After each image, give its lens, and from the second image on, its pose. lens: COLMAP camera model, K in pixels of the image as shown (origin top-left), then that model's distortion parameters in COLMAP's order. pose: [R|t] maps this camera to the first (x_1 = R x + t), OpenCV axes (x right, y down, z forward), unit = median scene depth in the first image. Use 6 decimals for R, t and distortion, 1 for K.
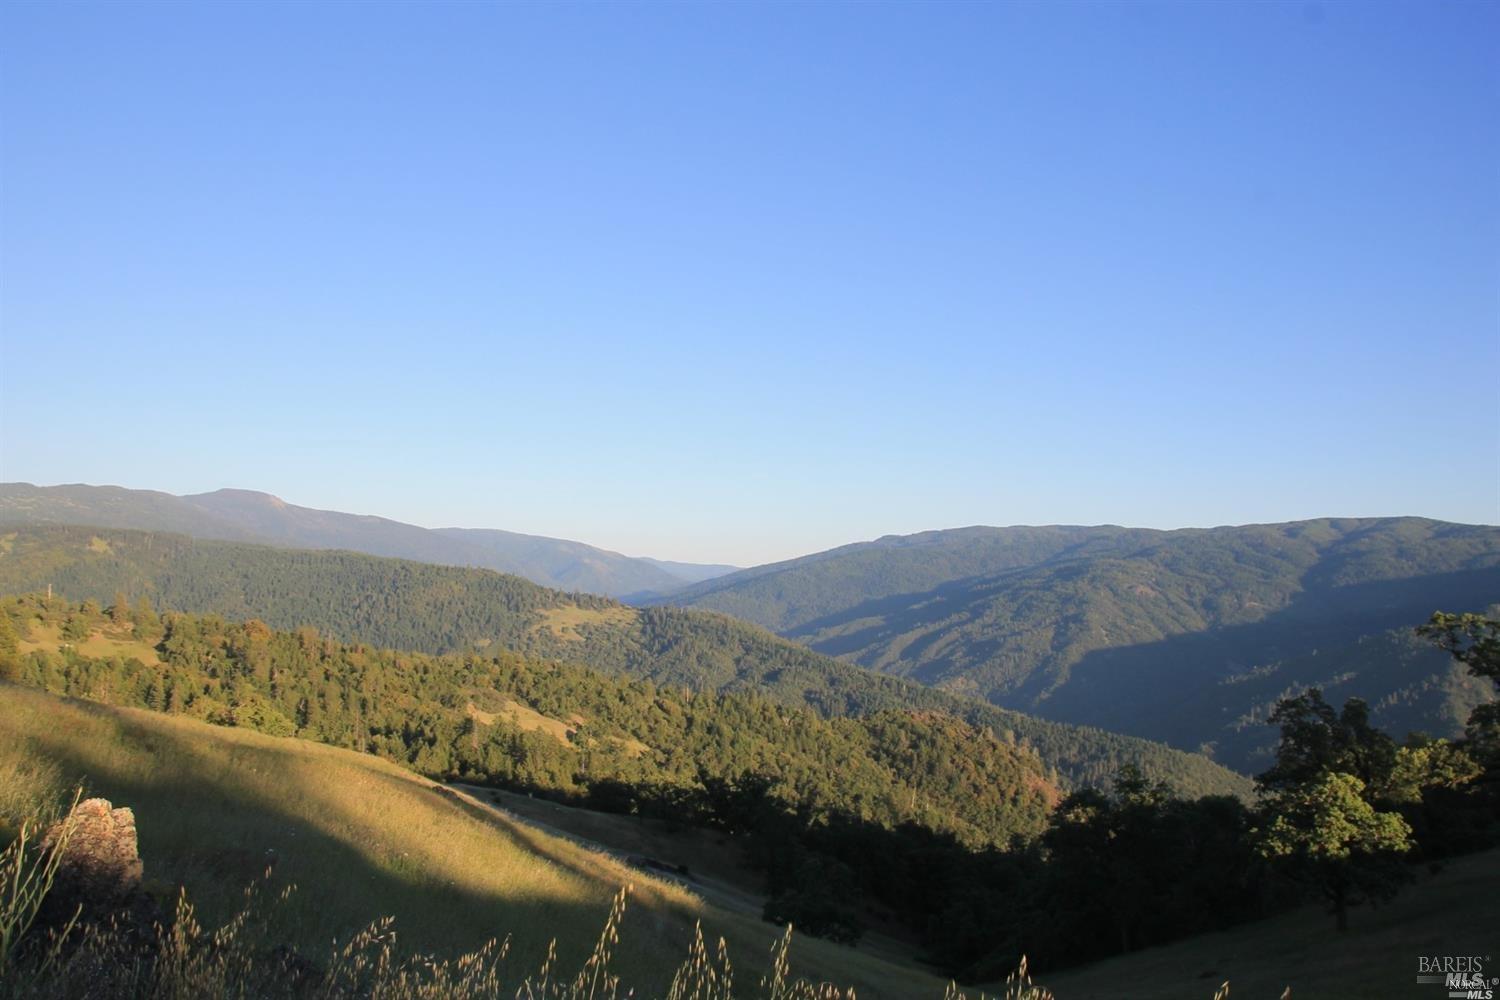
lens RADIAL K [[1261.9, 0, 755.1], [0, 1261.9, 502.5], [0, 0, 1]] dist [-0.151874, 0.151570]
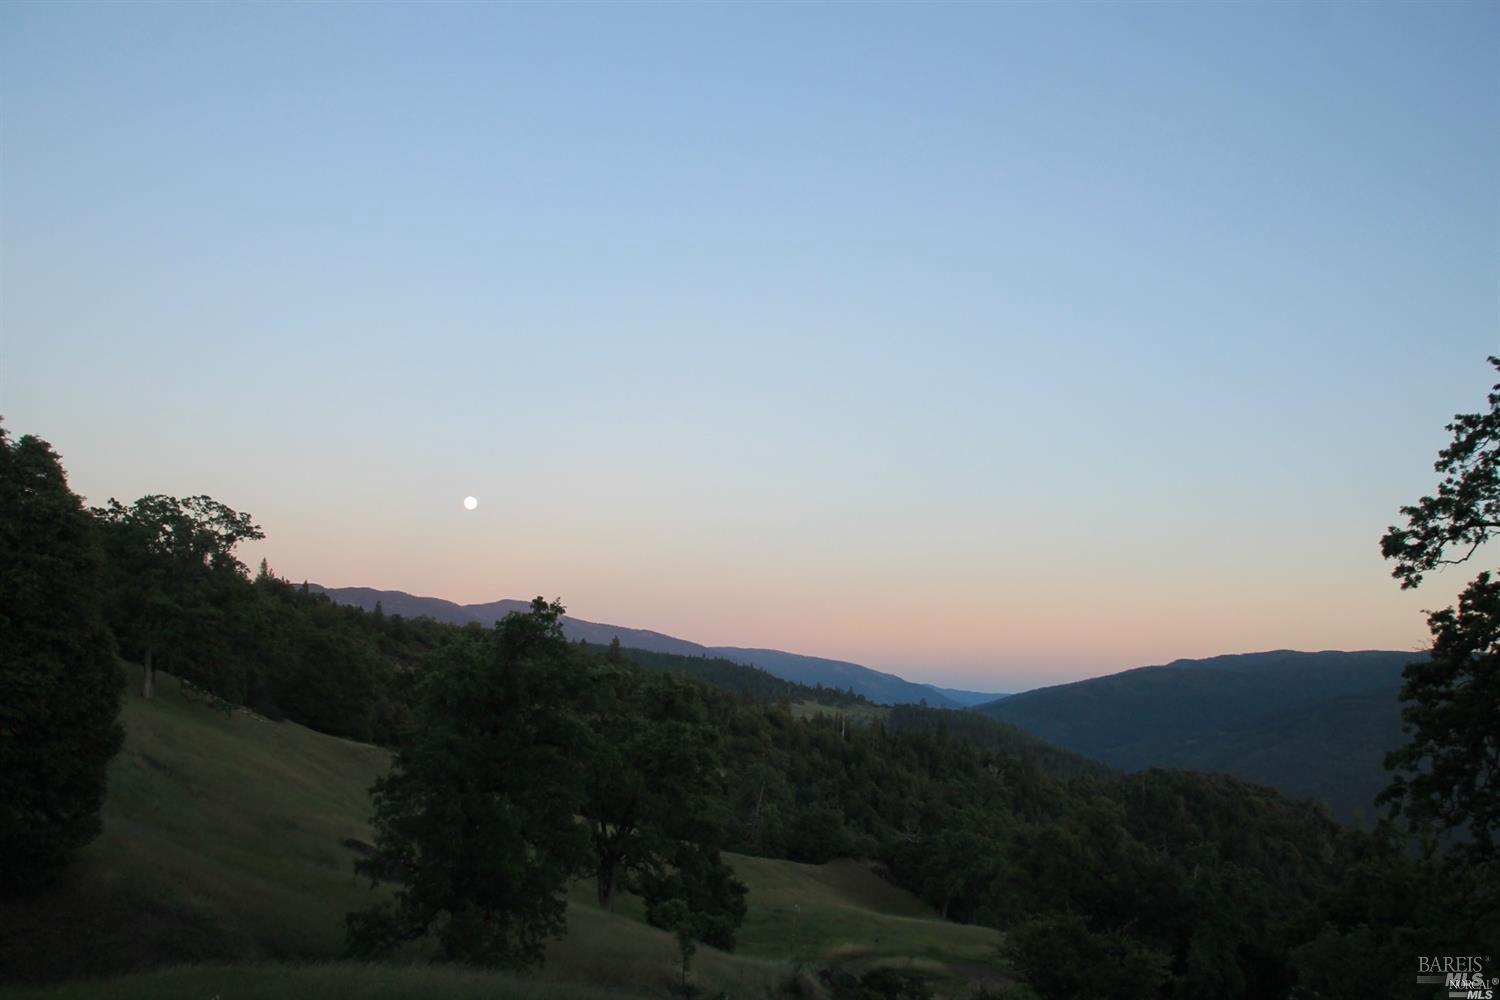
lens RADIAL K [[1261.9, 0, 755.1], [0, 1261.9, 502.5], [0, 0, 1]] dist [-0.151874, 0.151570]
pose [[0.974384, -0.001683, -0.224886, 0.018105], [-0.021746, 0.994581, -0.101665, 0.038279], [0.223839, 0.103951, 0.969067, 0.123946]]
